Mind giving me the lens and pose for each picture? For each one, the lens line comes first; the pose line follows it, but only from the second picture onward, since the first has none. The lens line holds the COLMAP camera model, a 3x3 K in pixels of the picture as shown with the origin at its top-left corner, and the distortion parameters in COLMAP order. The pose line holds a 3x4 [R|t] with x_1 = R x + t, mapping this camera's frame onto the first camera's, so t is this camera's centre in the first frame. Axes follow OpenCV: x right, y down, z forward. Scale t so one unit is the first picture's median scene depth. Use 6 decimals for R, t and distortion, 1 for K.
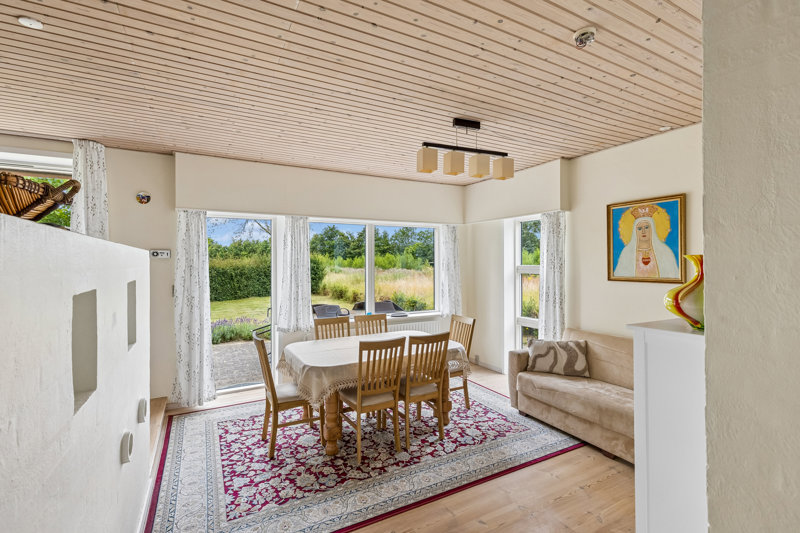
lens RADIAL K [[364.1, 0, 402.4], [0, 364.1, 264.0], [0, 0, 1]] dist [0.008693, 0.000160]
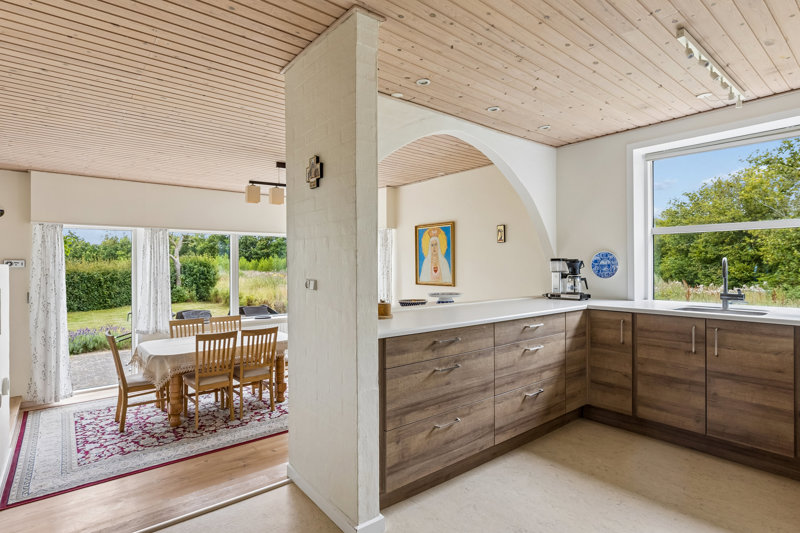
lens RADIAL K [[408.9, 0, 403.0], [0, 408.9, 264.6], [0, 0, 1]] dist [-0.012160, 0.003696]
pose [[0.980795, -0.000260, 0.195039, 0.255861], [0.000899, 0.999995, -0.003189, -0.021990], [-0.195038, 0.003303, 0.980790, -0.444008]]
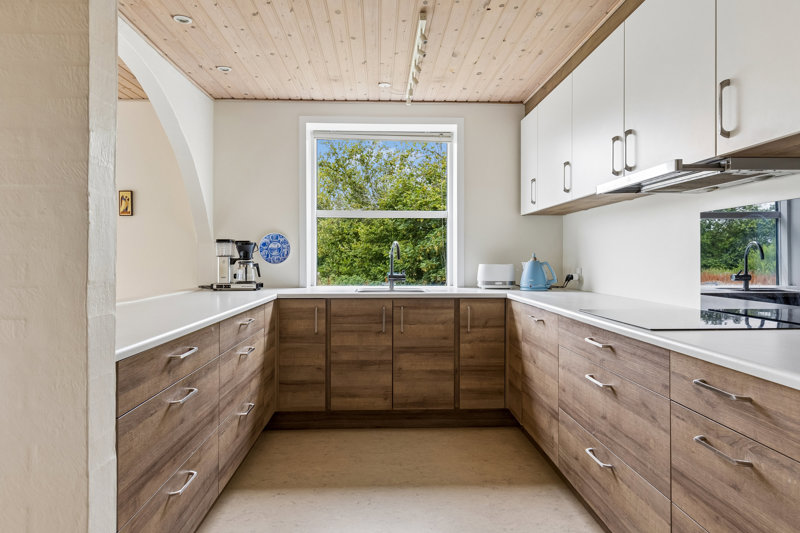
lens RADIAL K [[490.4, 0, 395.0], [0, 490.4, 257.5], [0, 0, 1]] dist [0.007564, -0.001806]
pose [[0.438871, 0.003831, 0.898542, 0.106925], [-0.000064, 0.999991, -0.004232, -0.000193], [-0.898550, 0.001800, 0.438868, -0.245851]]
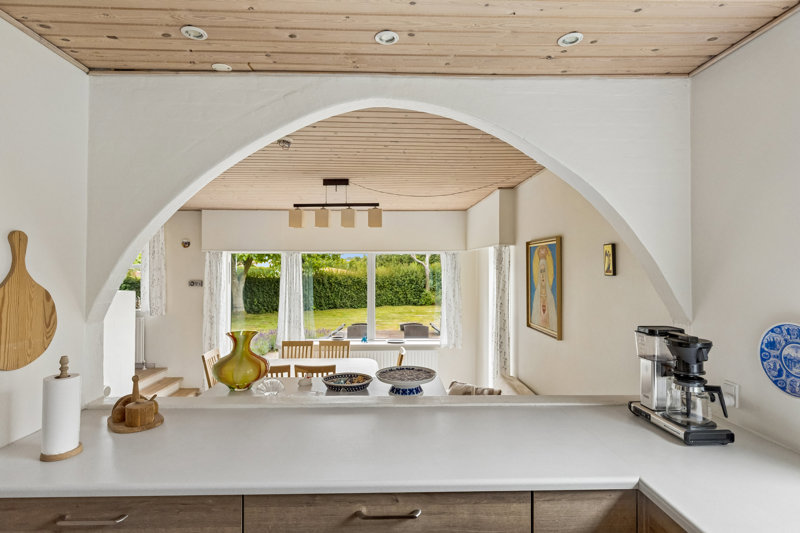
lens RADIAL K [[408.9, 0, 399.3], [0, 408.9, 263.6], [0, 0, 1]] dist [-0.012160, 0.003696]
pose [[0.895482, 0.003000, -0.445088, 0.787490], [-0.007872, 0.999928, -0.009099, -0.105010], [0.445028, 0.011651, 0.895441, -0.037865]]
